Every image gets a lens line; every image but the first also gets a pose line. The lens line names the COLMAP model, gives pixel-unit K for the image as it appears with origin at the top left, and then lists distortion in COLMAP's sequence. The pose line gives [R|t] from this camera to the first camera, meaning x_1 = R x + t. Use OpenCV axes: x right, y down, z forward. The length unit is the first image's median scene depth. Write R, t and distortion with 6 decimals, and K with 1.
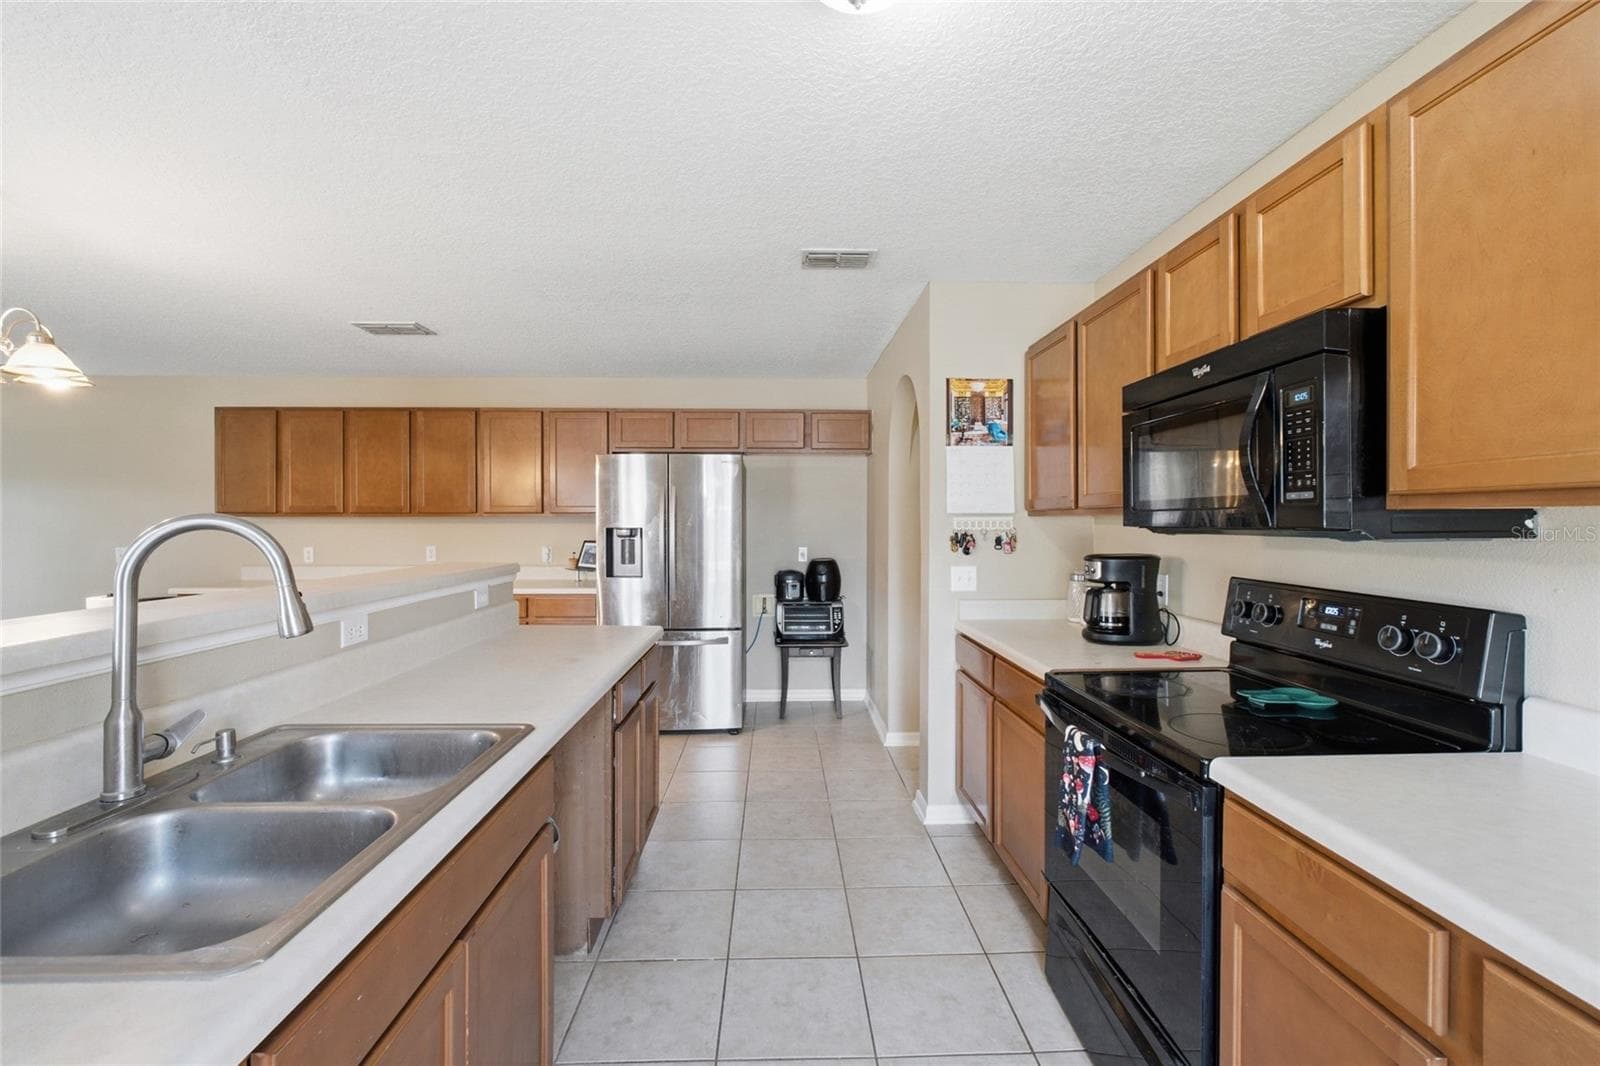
lens RADIAL K [[699.1, 0, 800.0], [0, 699.1, 533.0], [0, 0, 1]] dist [-0.026969, 0.012132]
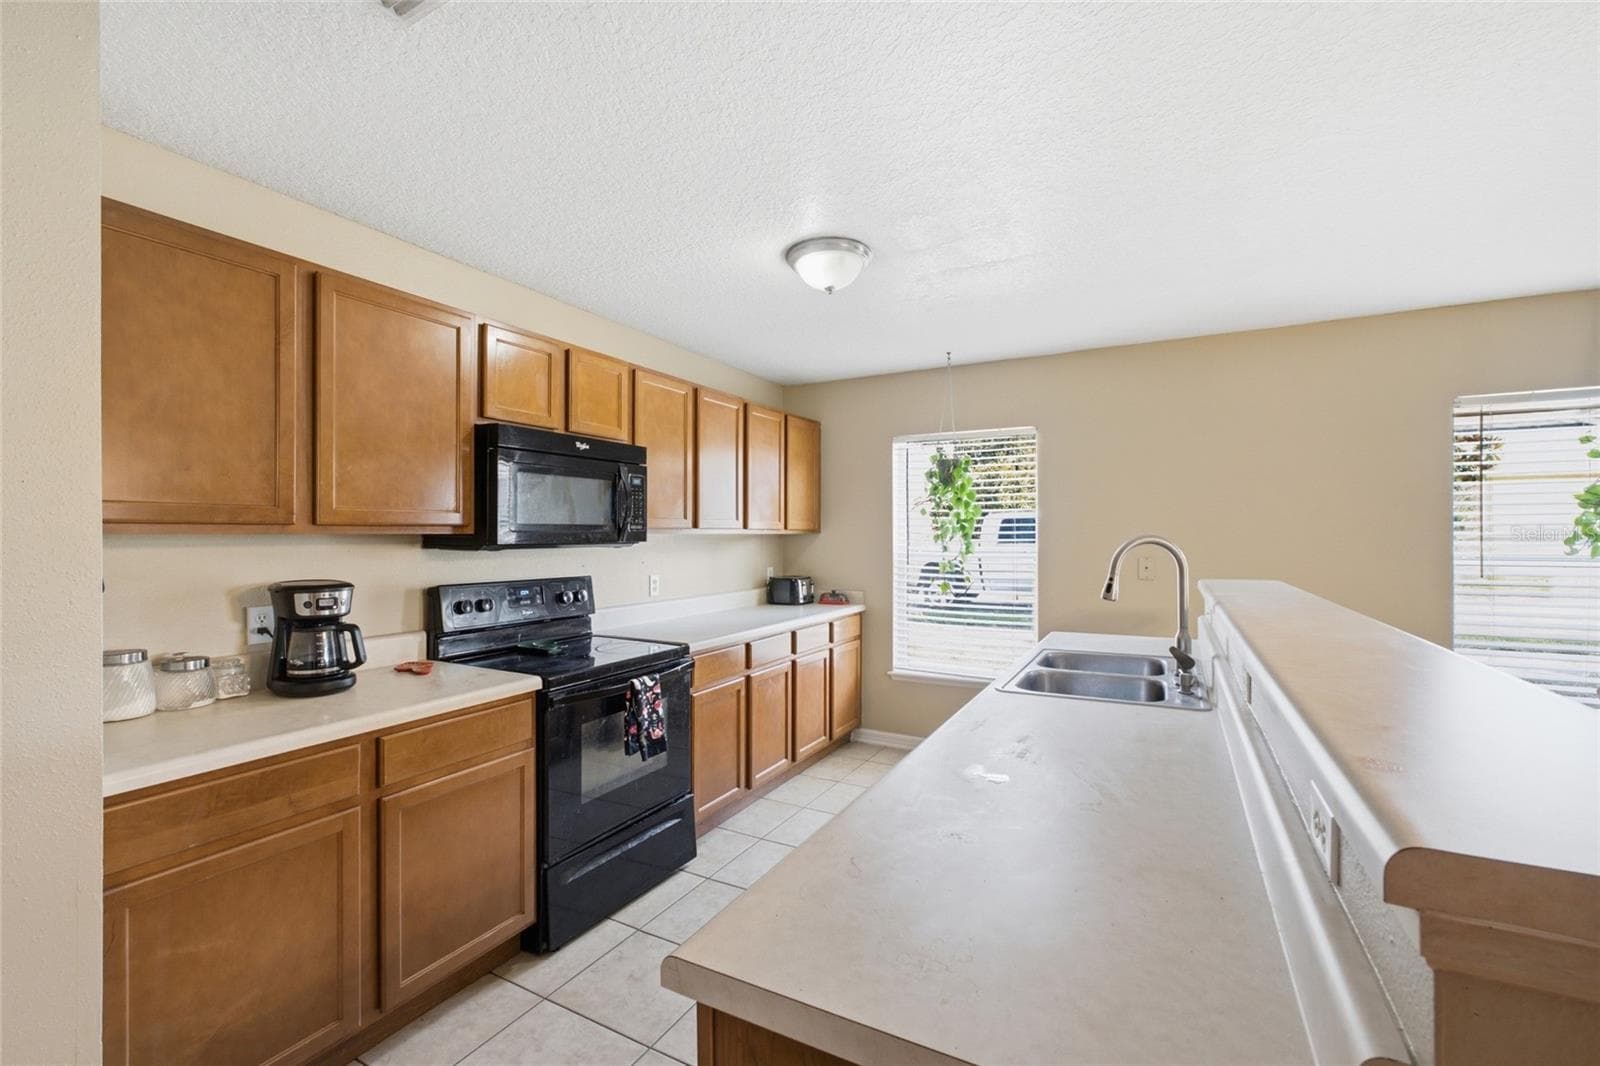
lens RADIAL K [[699.1, 0, 800.0], [0, 699.1, 533.0], [0, 0, 1]] dist [-0.026969, 0.012132]
pose [[-0.876275, 0.007112, 0.481759, -0.440433], [0.012684, 0.999885, 0.008311, -0.026504], [-0.481645, 0.013393, -0.876264, 1.494178]]
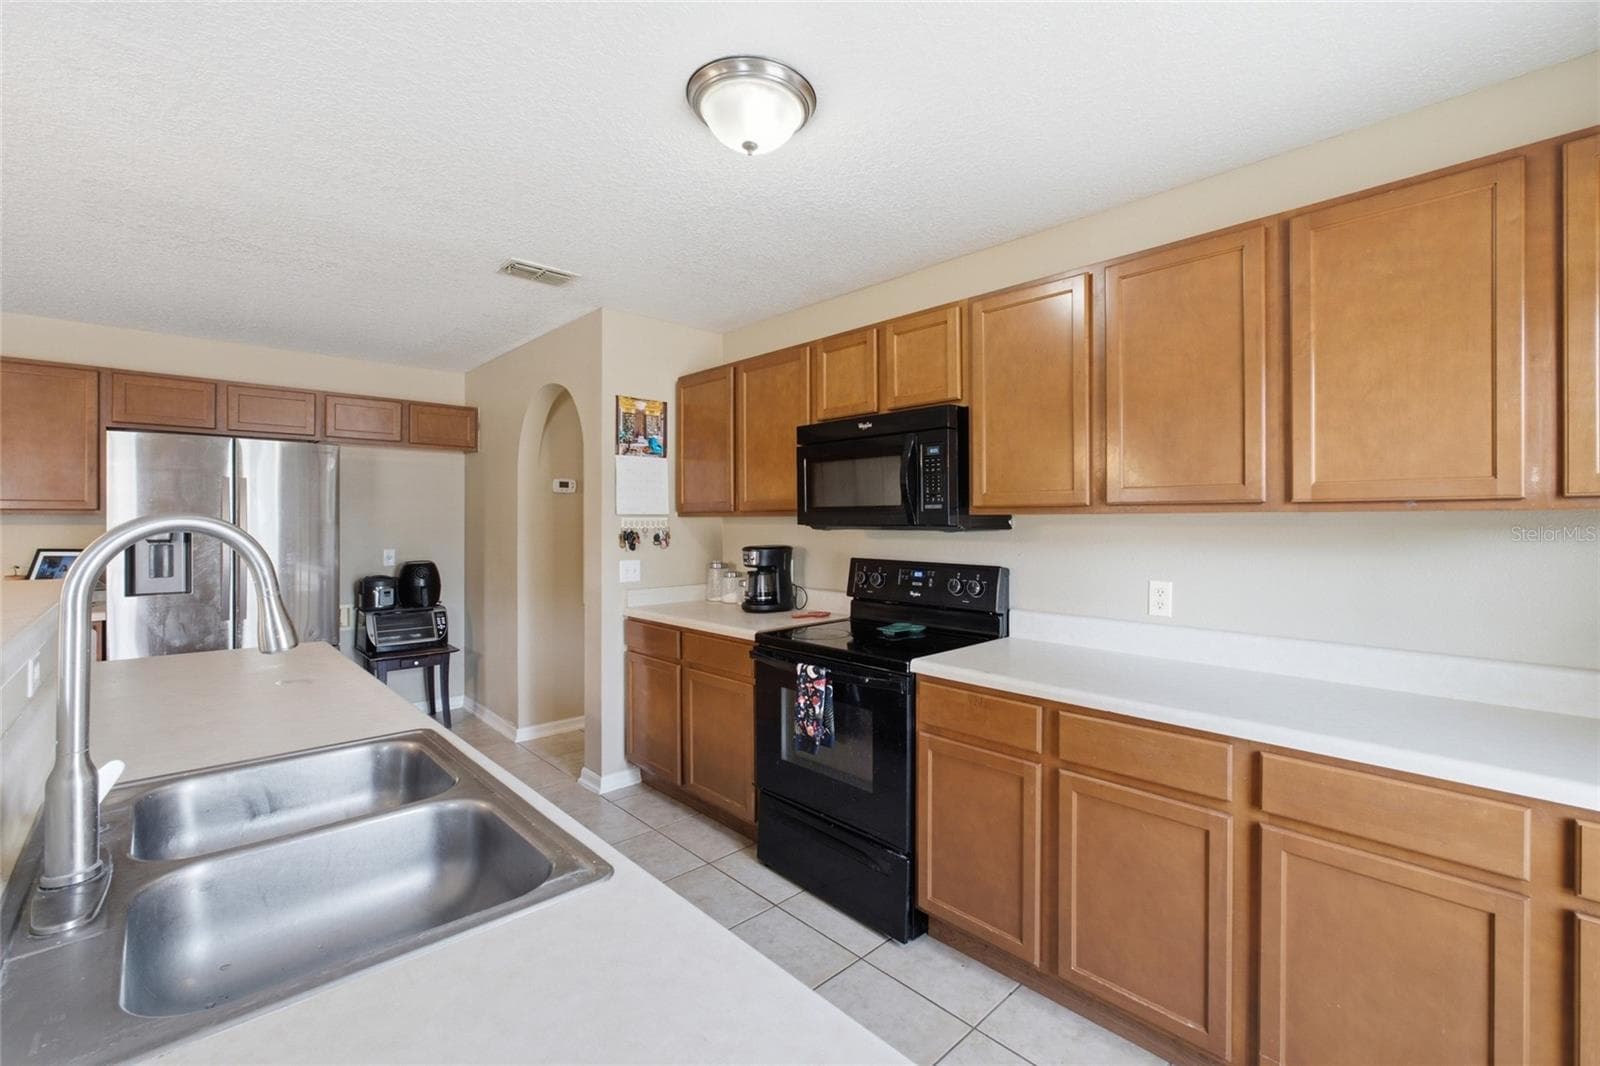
lens RADIAL K [[708.8, 0, 794.4], [0, 708.8, 525.2], [0, 0, 1]] dist [-0.015188, 0.005069]
pose [[0.745779, -0.005078, 0.666174, -0.419873], [0.011584, 0.999919, -0.005347, -0.000737], [-0.666093, 0.011705, 0.745777, -0.062267]]
